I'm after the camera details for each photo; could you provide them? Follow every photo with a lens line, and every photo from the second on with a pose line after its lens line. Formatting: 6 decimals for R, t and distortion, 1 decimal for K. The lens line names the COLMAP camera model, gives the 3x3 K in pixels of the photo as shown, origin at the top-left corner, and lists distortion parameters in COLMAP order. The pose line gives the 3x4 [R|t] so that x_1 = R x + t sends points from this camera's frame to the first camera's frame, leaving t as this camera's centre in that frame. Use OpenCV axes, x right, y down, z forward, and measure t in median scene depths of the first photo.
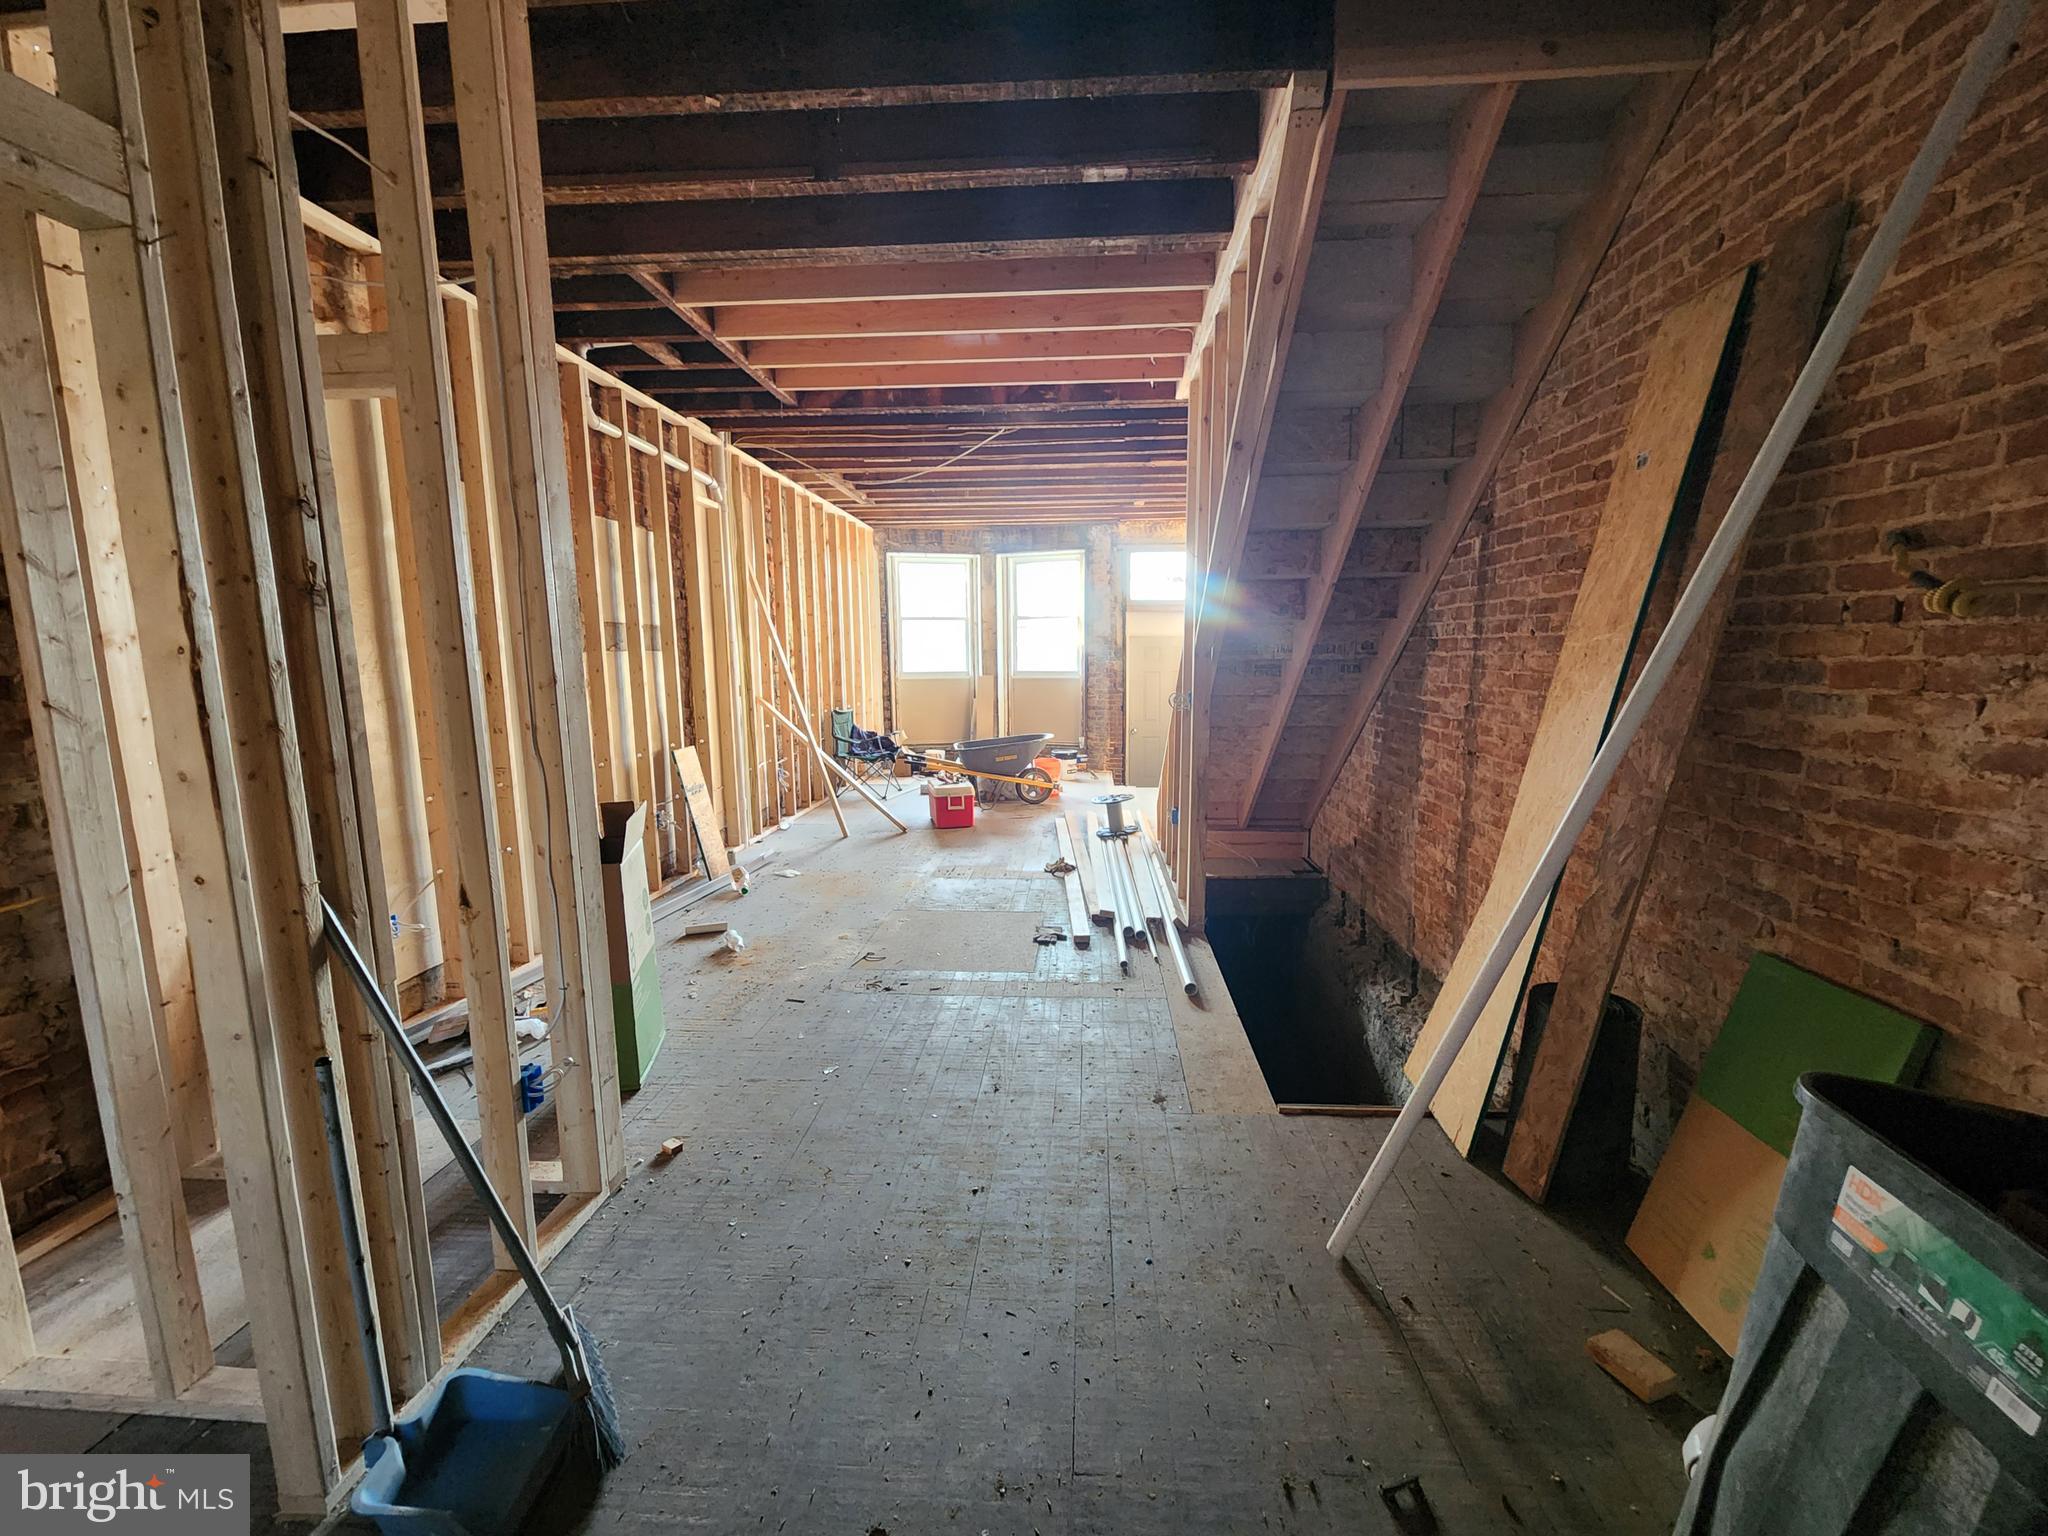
lens RADIAL K [[826.7, 0, 1041.4], [0, 826.7, 779.1], [0, 0, 1]] dist [-0.001641, -0.001027]
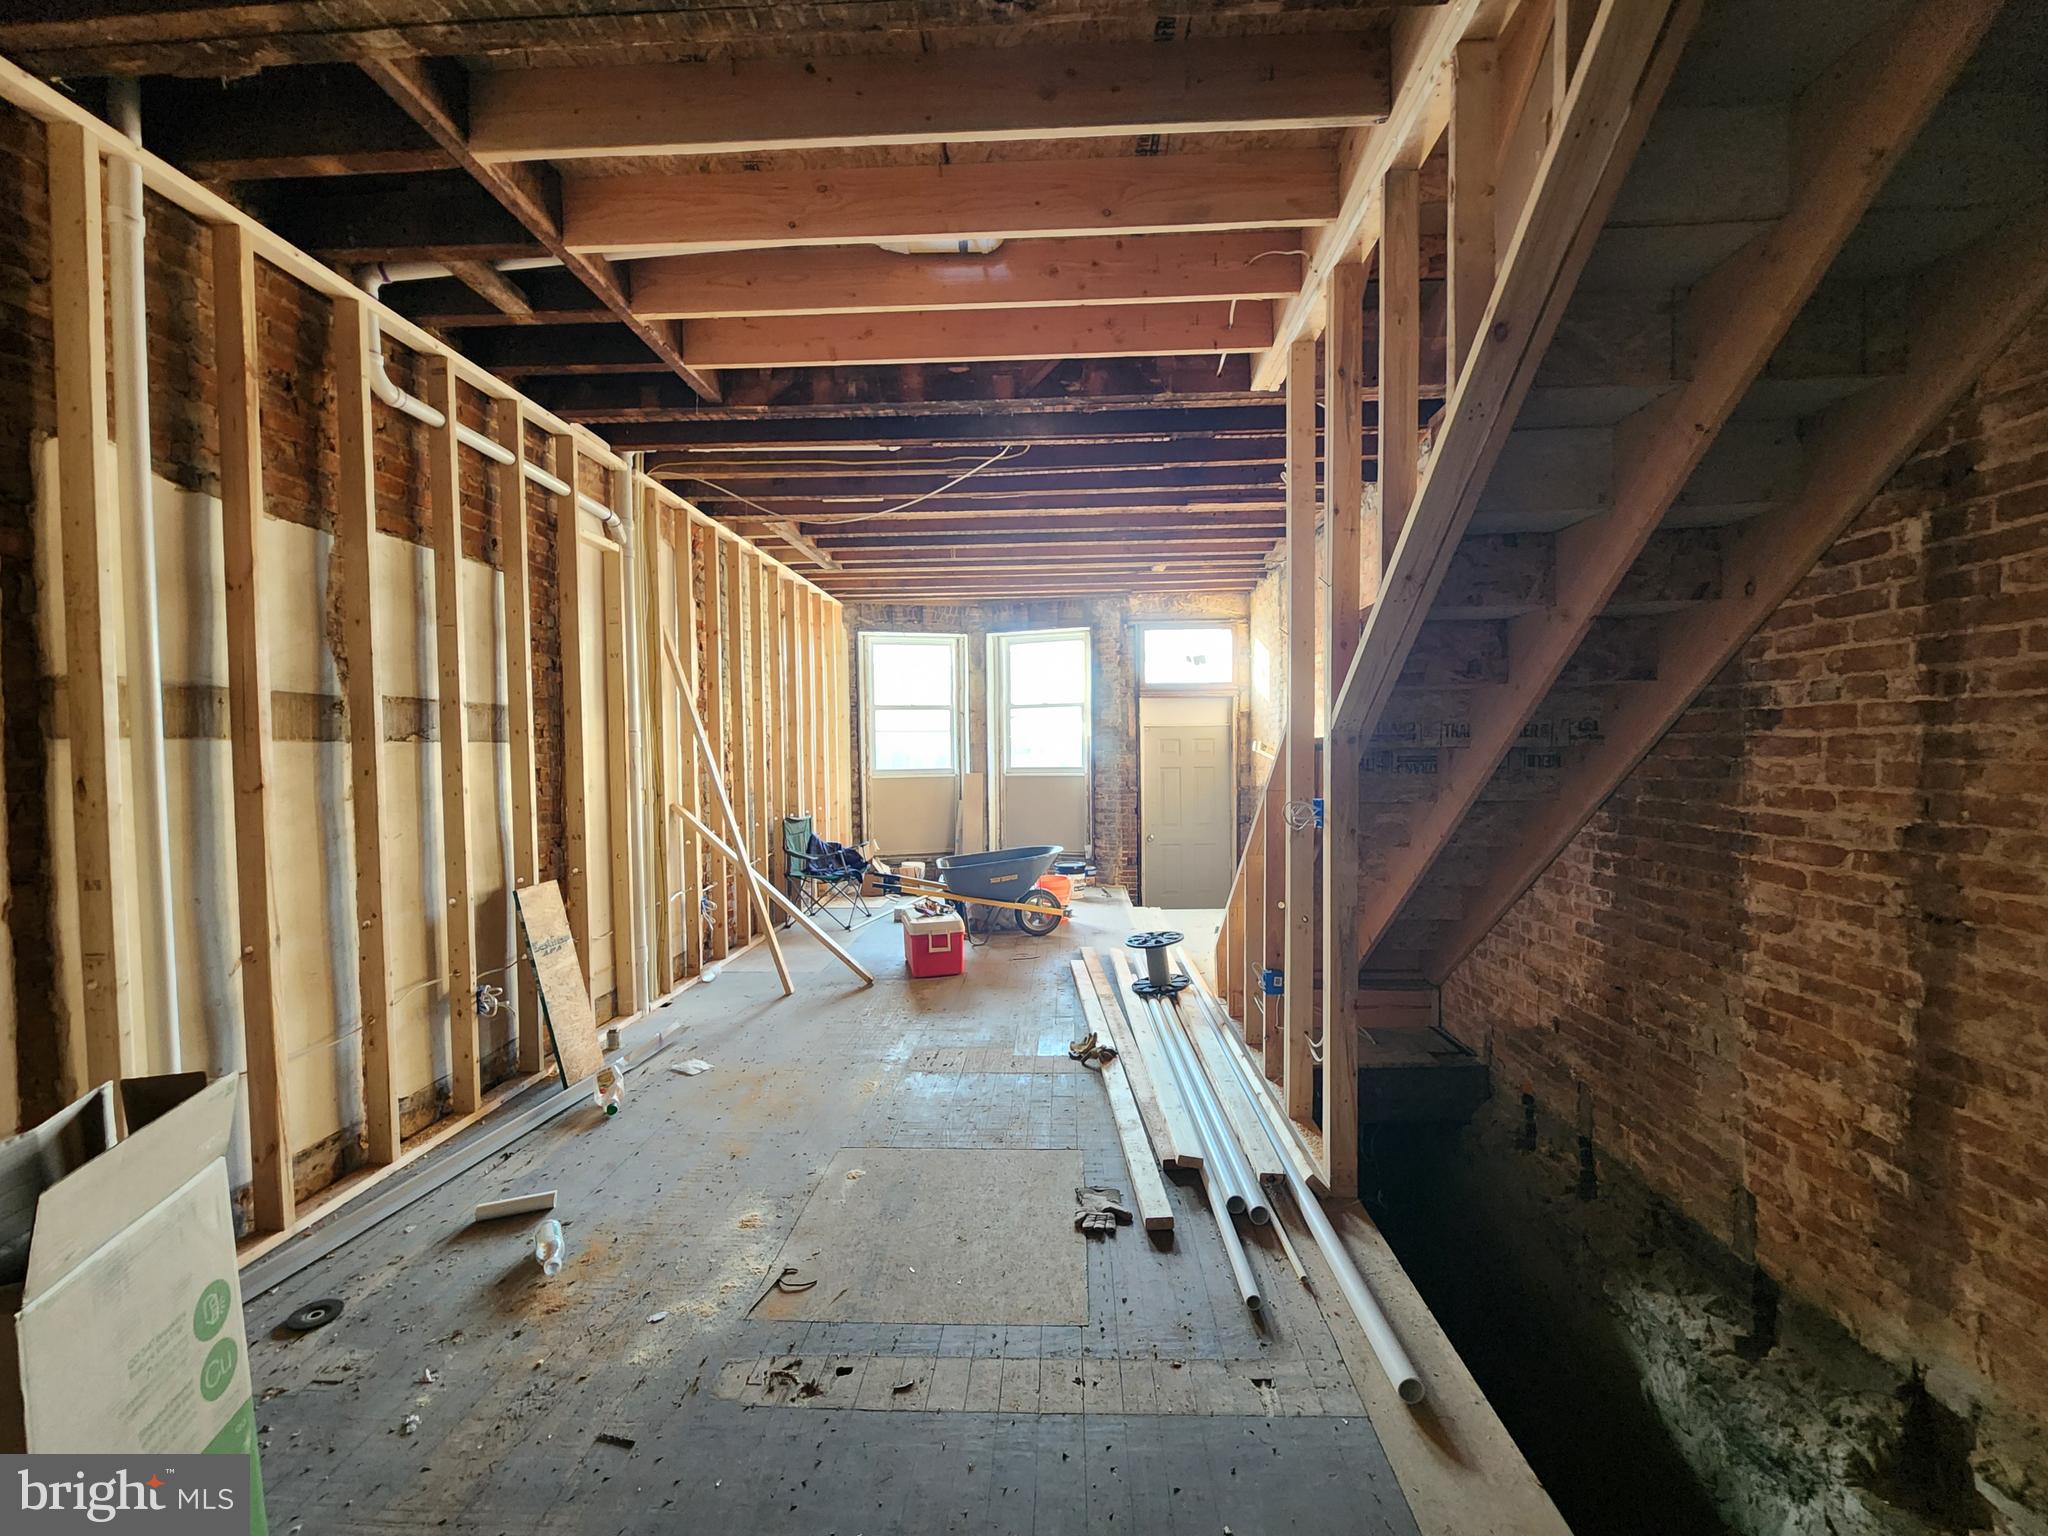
lens RADIAL K [[826.7, 0, 1041.4], [0, 826.7, 779.1], [0, 0, 1]] dist [-0.001641, -0.001027]
pose [[0.999693, -0.006991, 0.023774, -0.034293], [0.009688, 0.993285, -0.115288, -0.038949], [-0.022809, 0.115483, 0.993048, 0.293053]]
